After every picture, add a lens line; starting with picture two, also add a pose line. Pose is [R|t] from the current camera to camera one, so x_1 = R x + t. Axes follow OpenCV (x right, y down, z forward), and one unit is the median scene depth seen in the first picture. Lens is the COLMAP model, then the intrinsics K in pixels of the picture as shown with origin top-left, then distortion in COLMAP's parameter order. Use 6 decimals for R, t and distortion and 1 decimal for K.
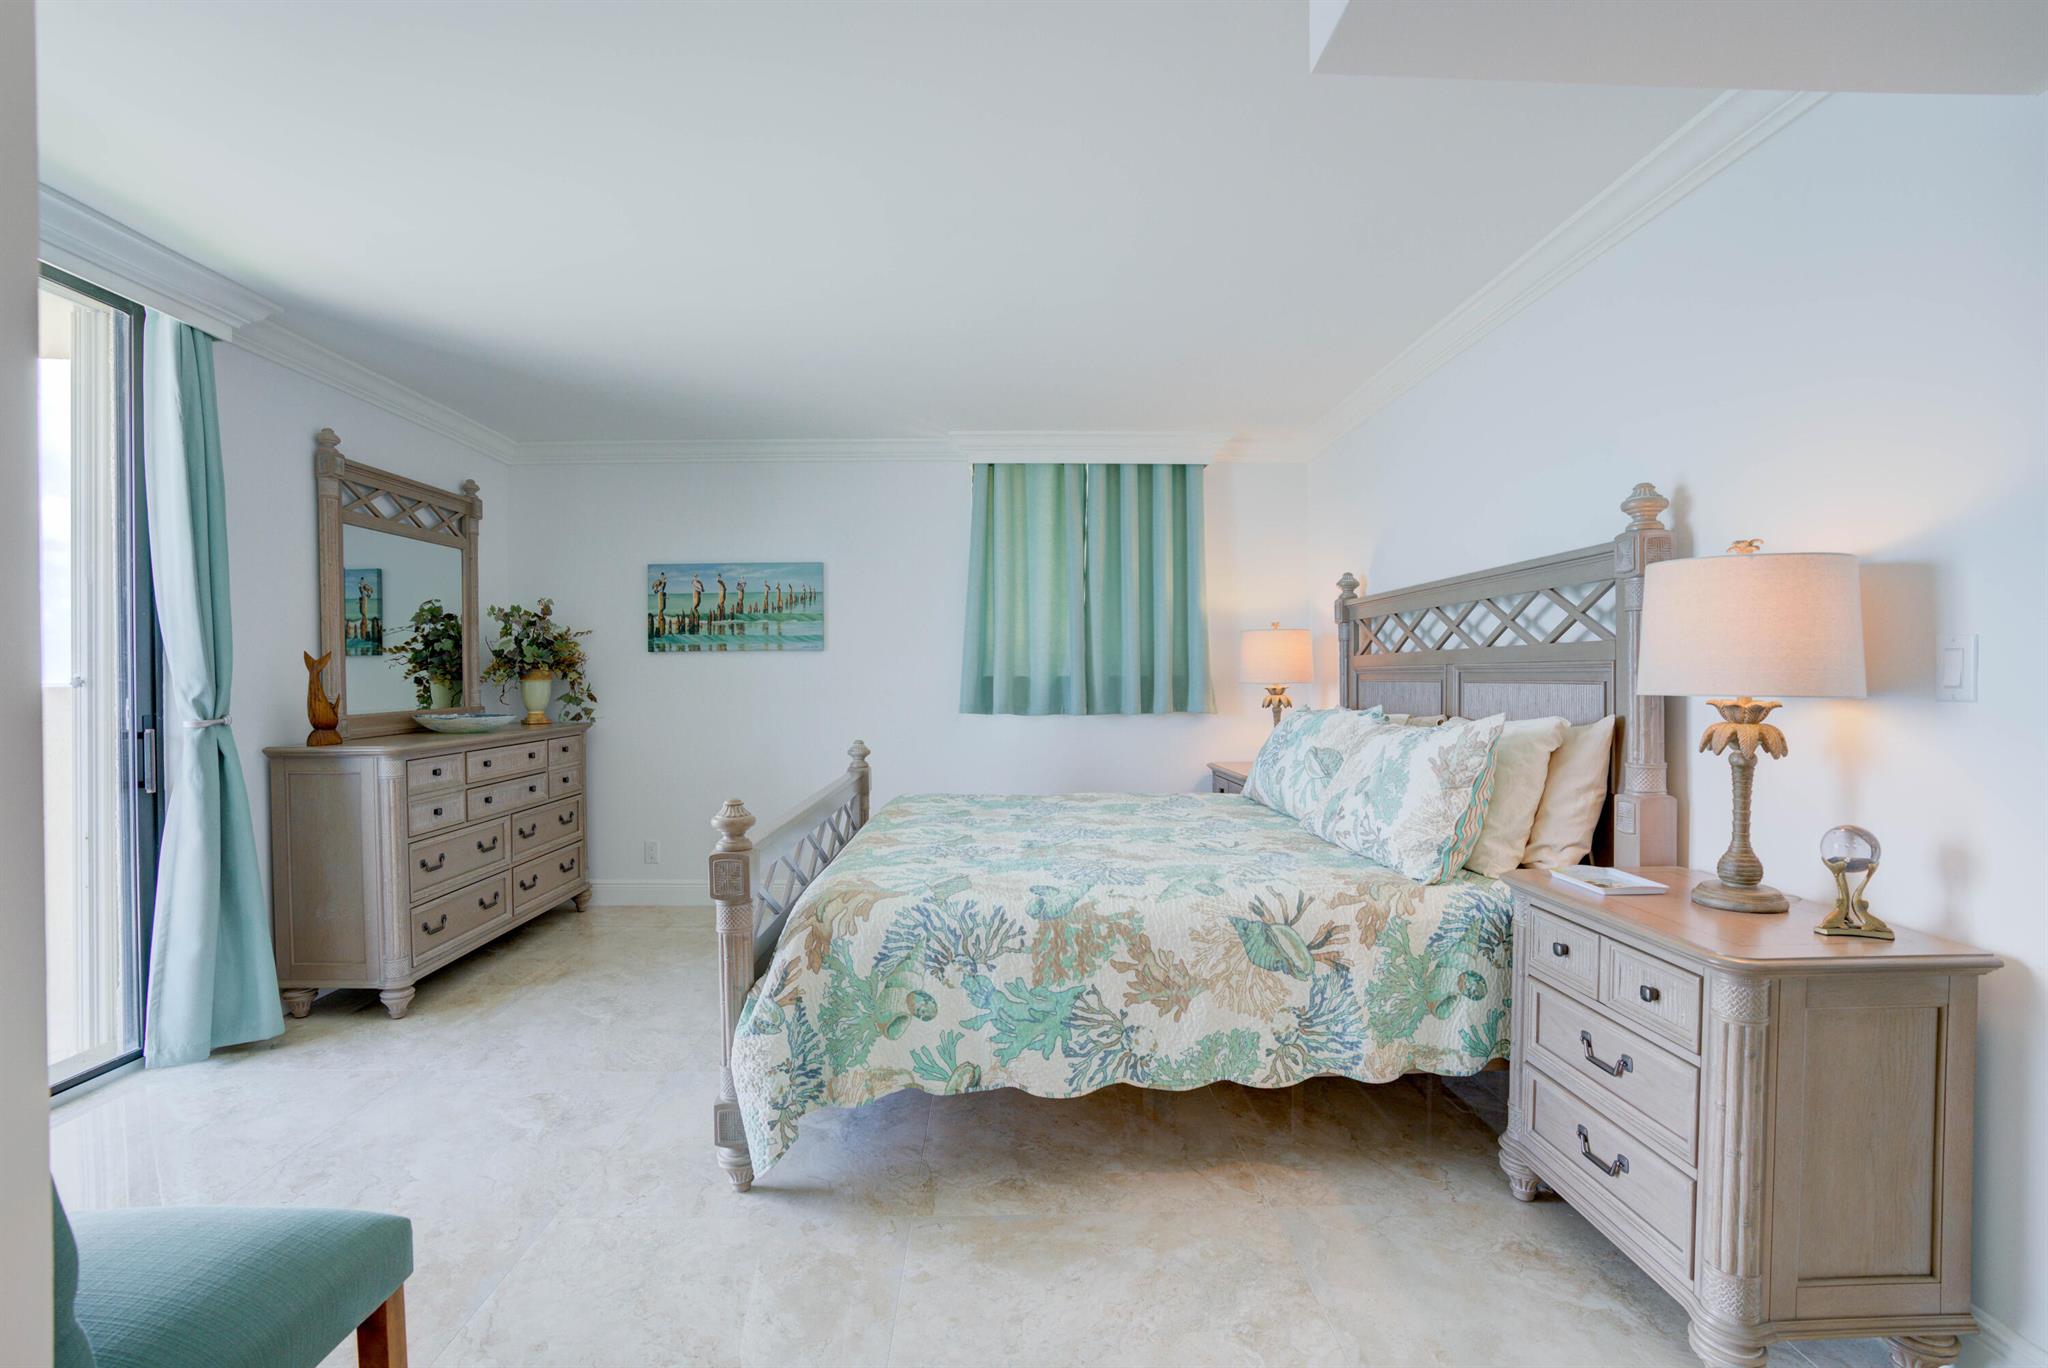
lens RADIAL K [[961.0, 0, 962.7], [0, 961.0, 683.7], [0, 0, 1]] dist [-0.058144, 0.017370]
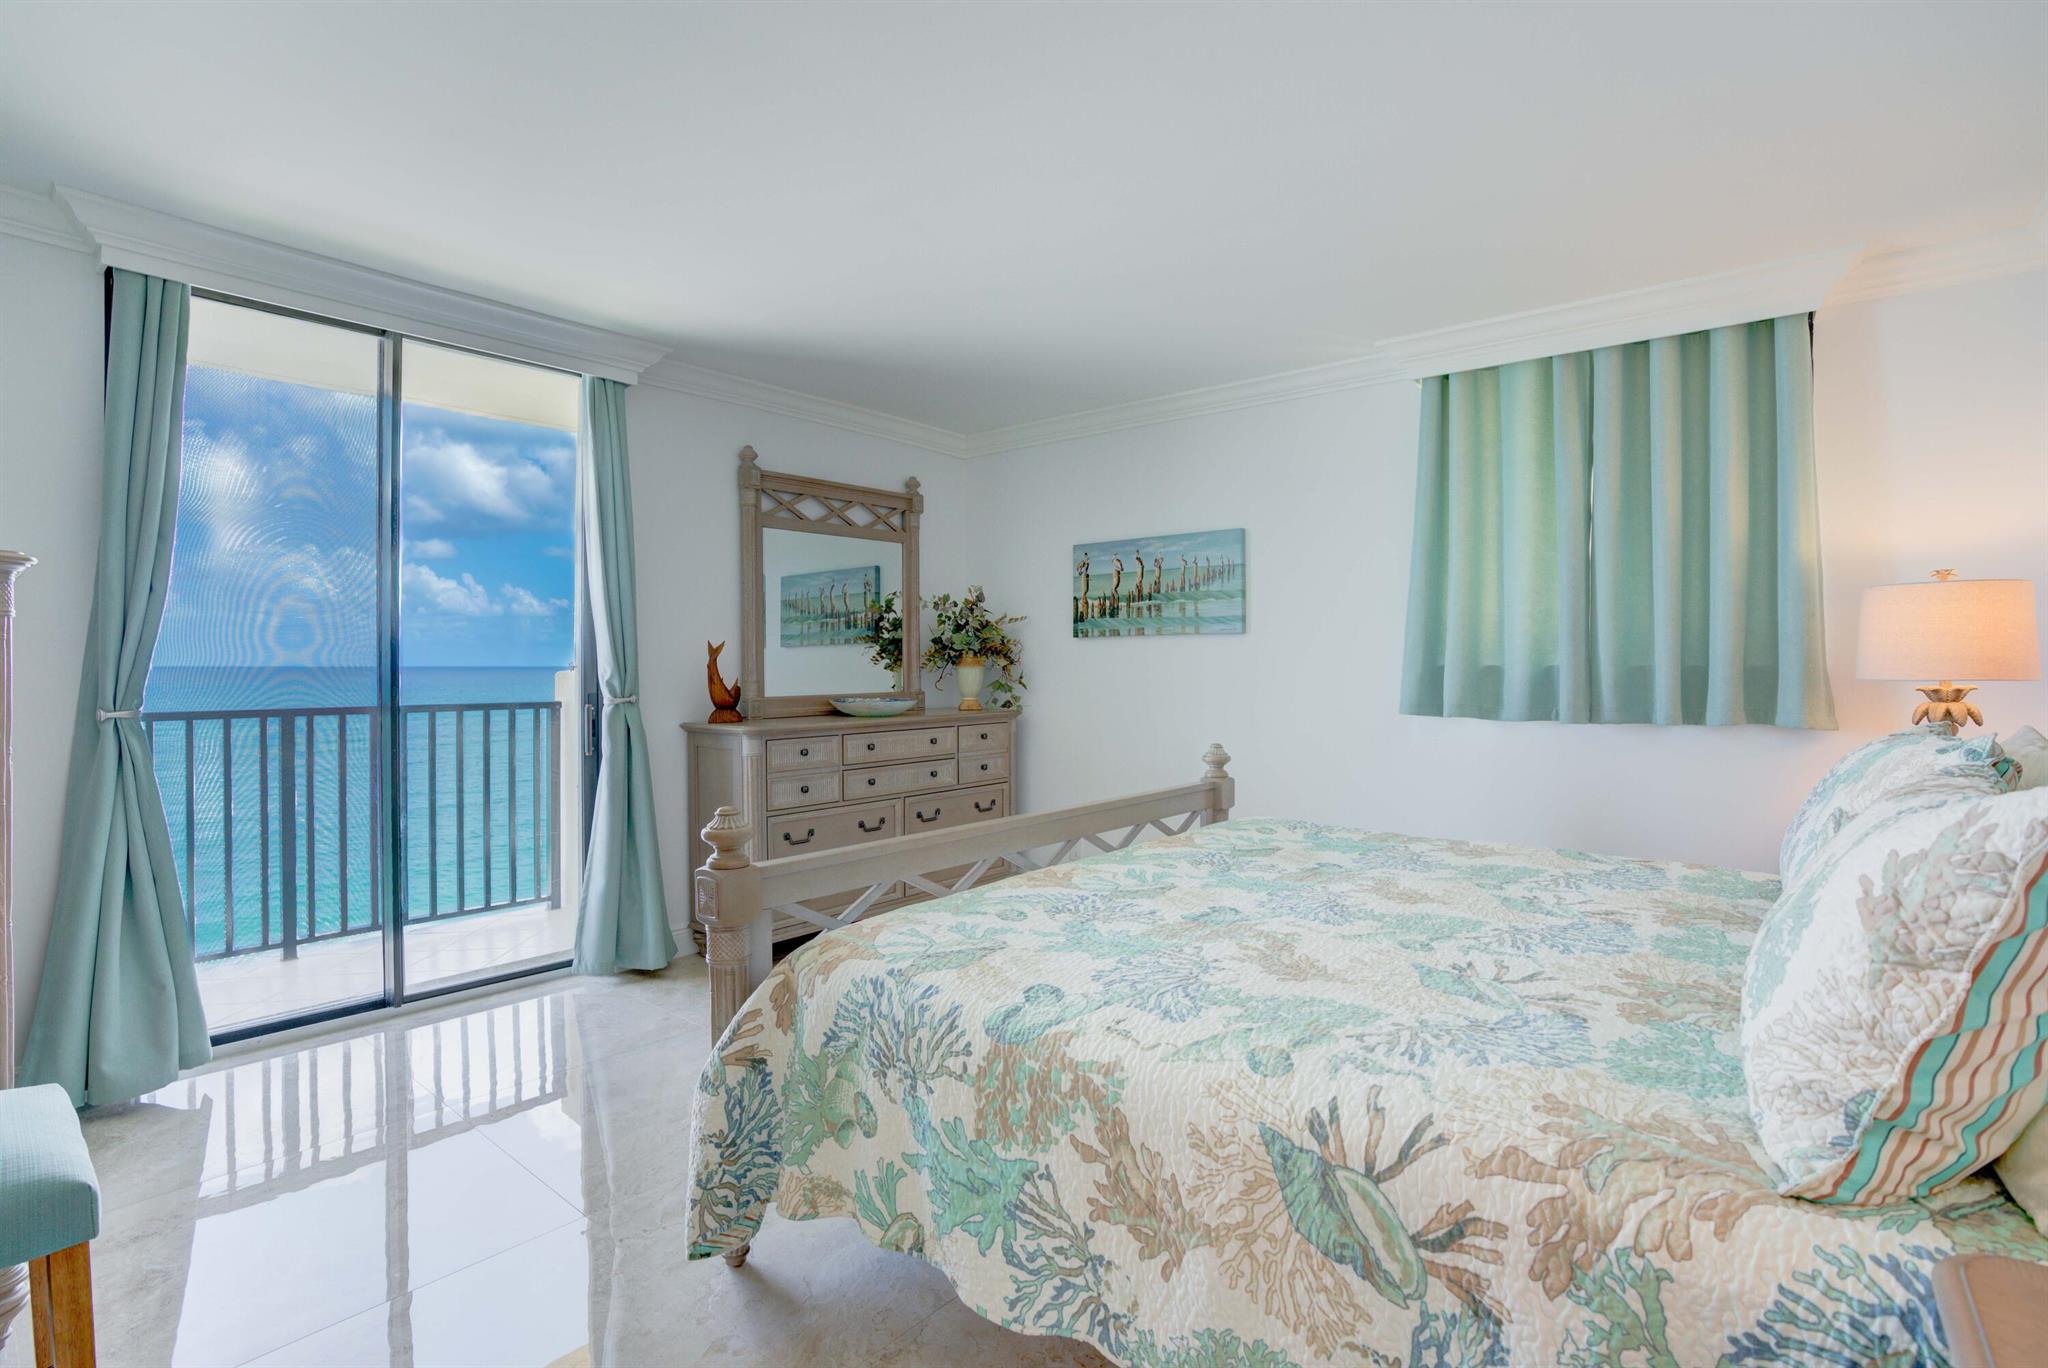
lens RADIAL K [[961.0, 0, 934.0], [0, 961.0, 668.6], [0, 0, 1]] dist [-0.058144, 0.017370]
pose [[0.766193, 0.006773, -0.642575, 0.246160], [-0.007865, 0.999968, 0.001162, -0.003435], [0.642562, 0.004164, 0.766222, 0.251756]]
